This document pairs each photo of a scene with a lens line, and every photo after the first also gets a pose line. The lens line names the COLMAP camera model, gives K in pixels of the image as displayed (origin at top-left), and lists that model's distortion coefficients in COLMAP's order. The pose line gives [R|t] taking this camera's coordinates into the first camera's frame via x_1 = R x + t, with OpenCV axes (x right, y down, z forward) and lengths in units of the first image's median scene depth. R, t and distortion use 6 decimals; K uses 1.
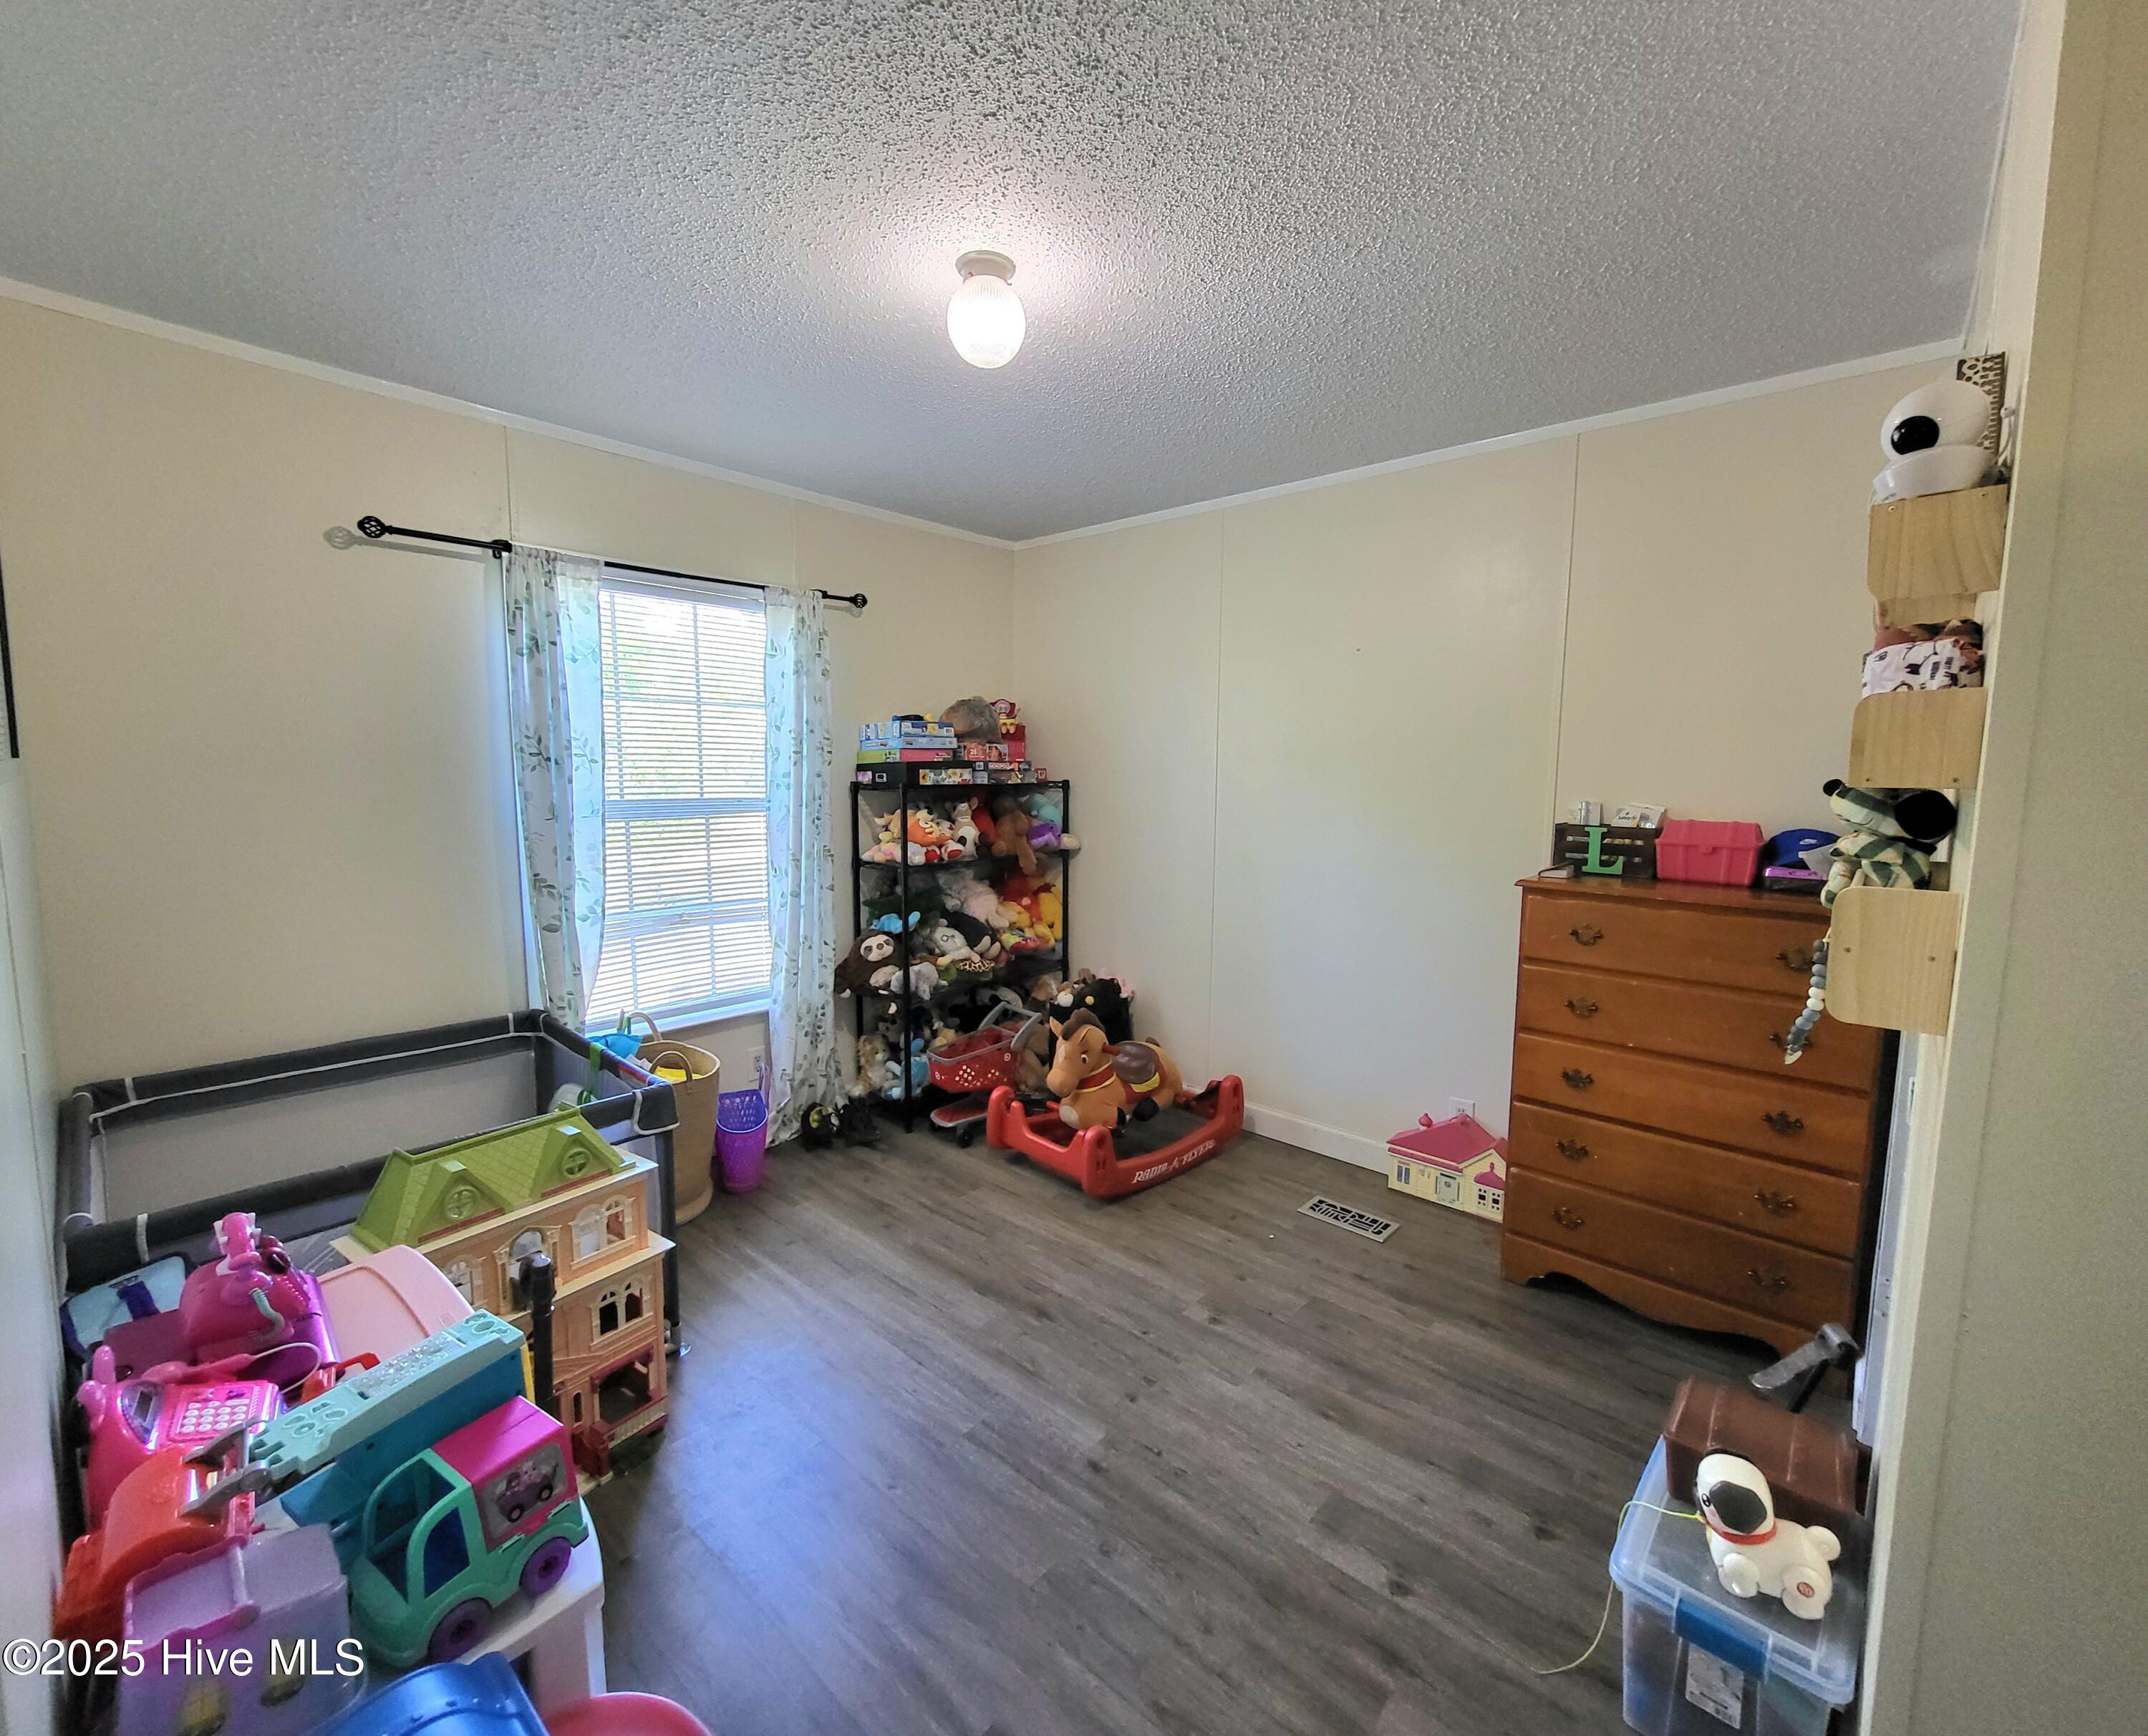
lens RADIAL K [[929.0, 0, 1082.0], [0, 929.0, 859.8], [0, 0, 1]] dist [0.000454, 0.000020]
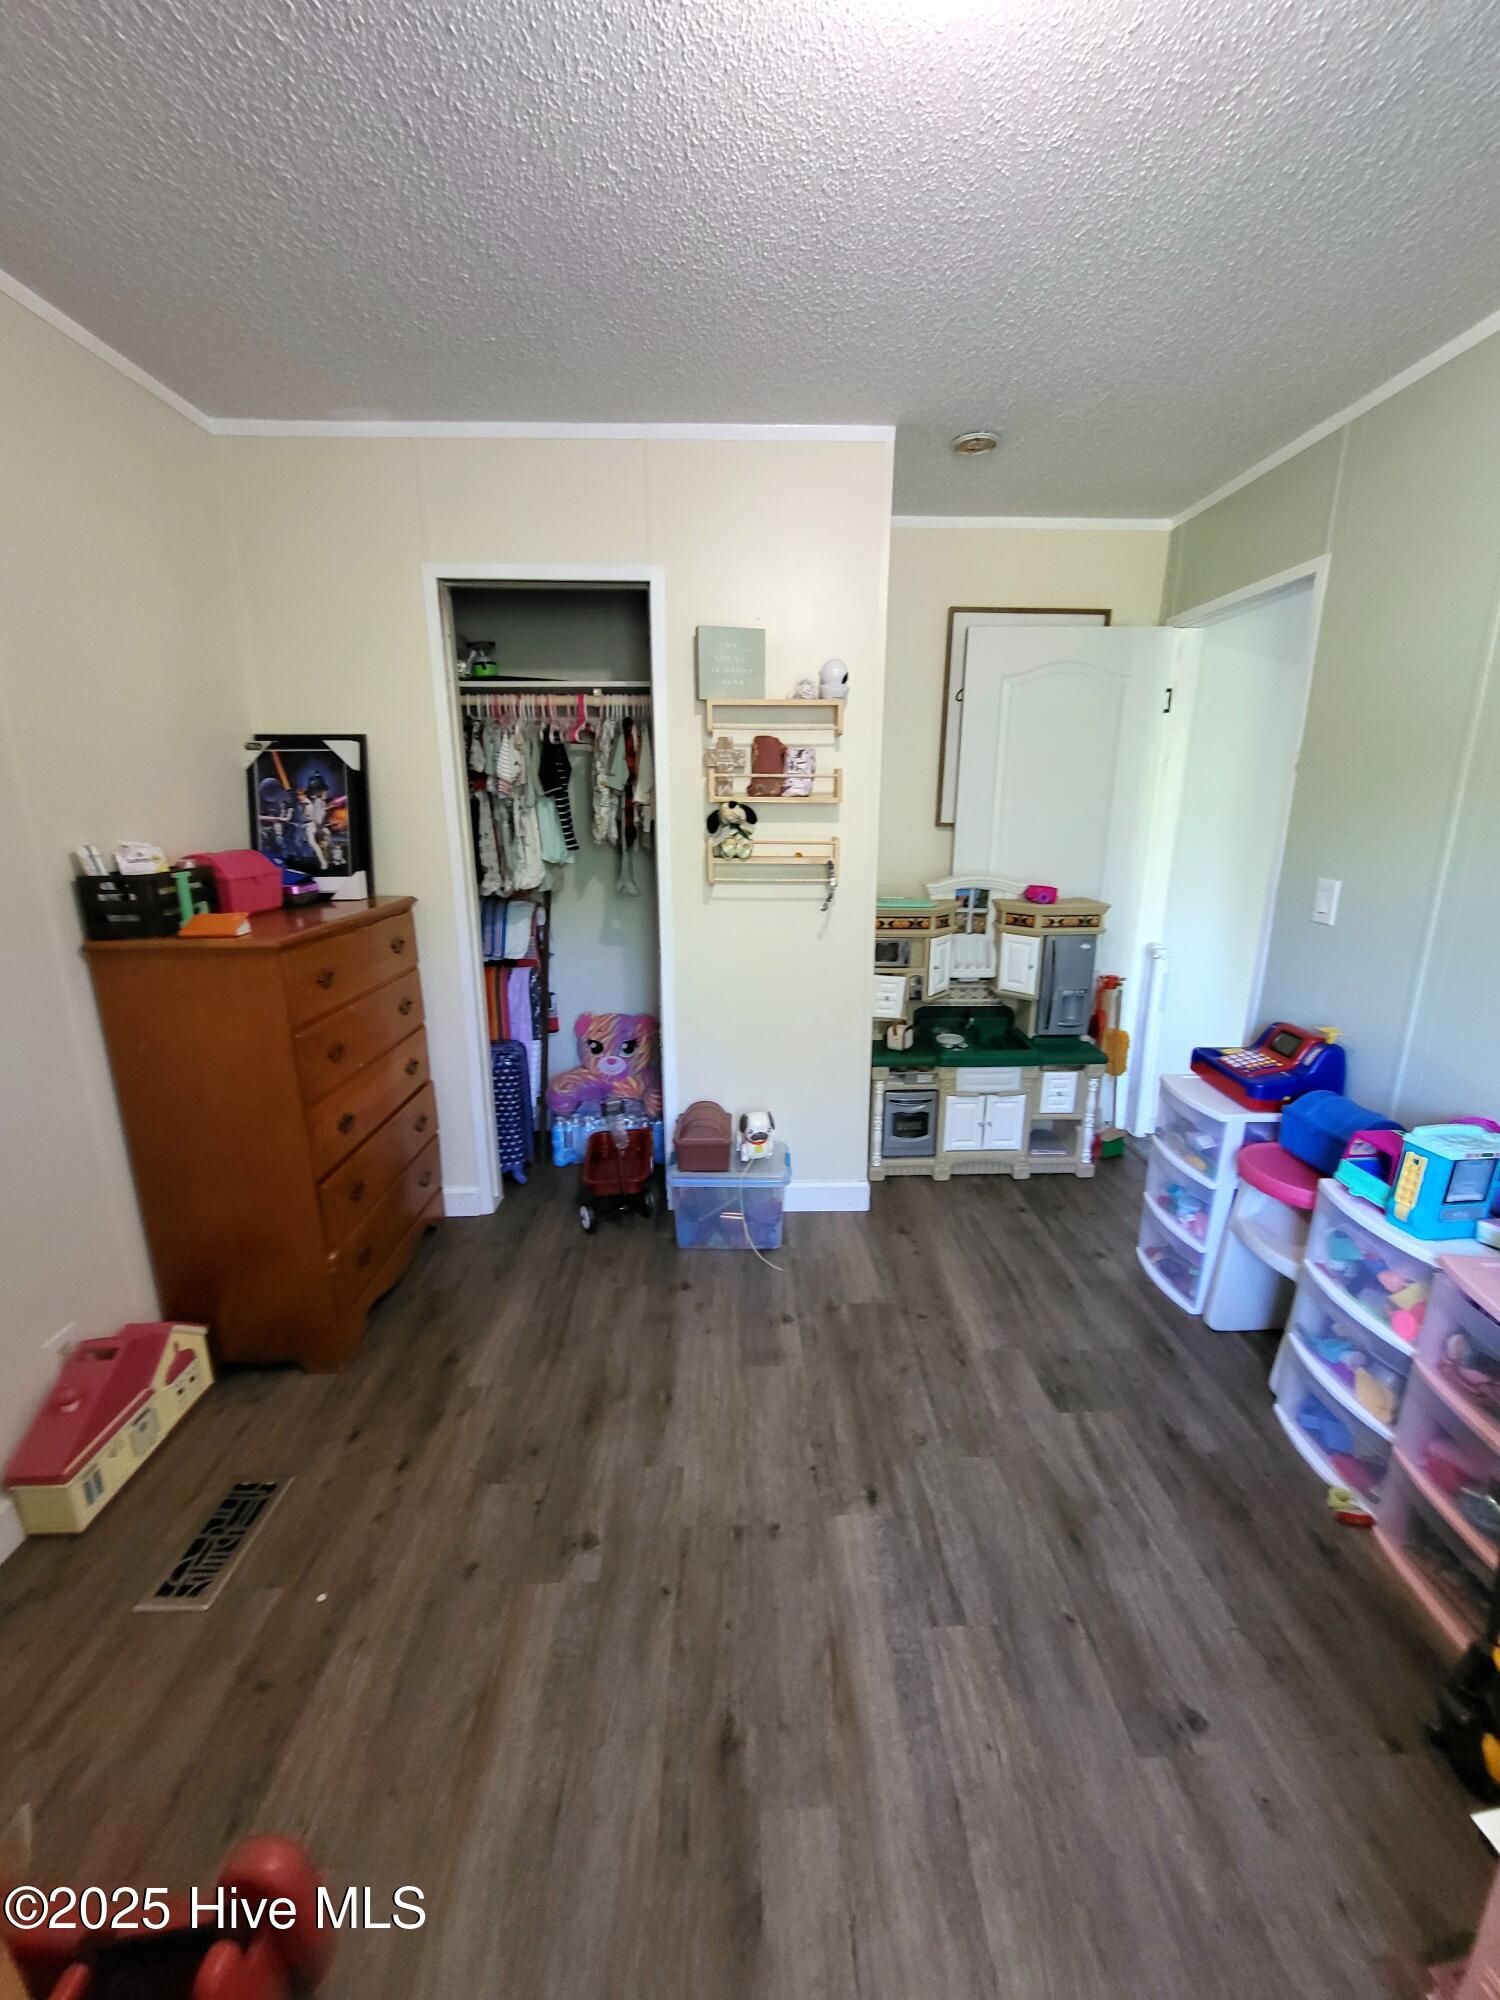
lens RADIAL K [[791.8, 0, 753.5], [0, 791.8, 994.5], [0, 0, 1]] dist [0.002542, 0.000704]
pose [[-0.682824, -0.190285, 0.705367, -0.350463], [0.072760, 0.942974, 0.324818, -0.143316], [-0.726951, 0.273116, -0.630040, 1.278771]]
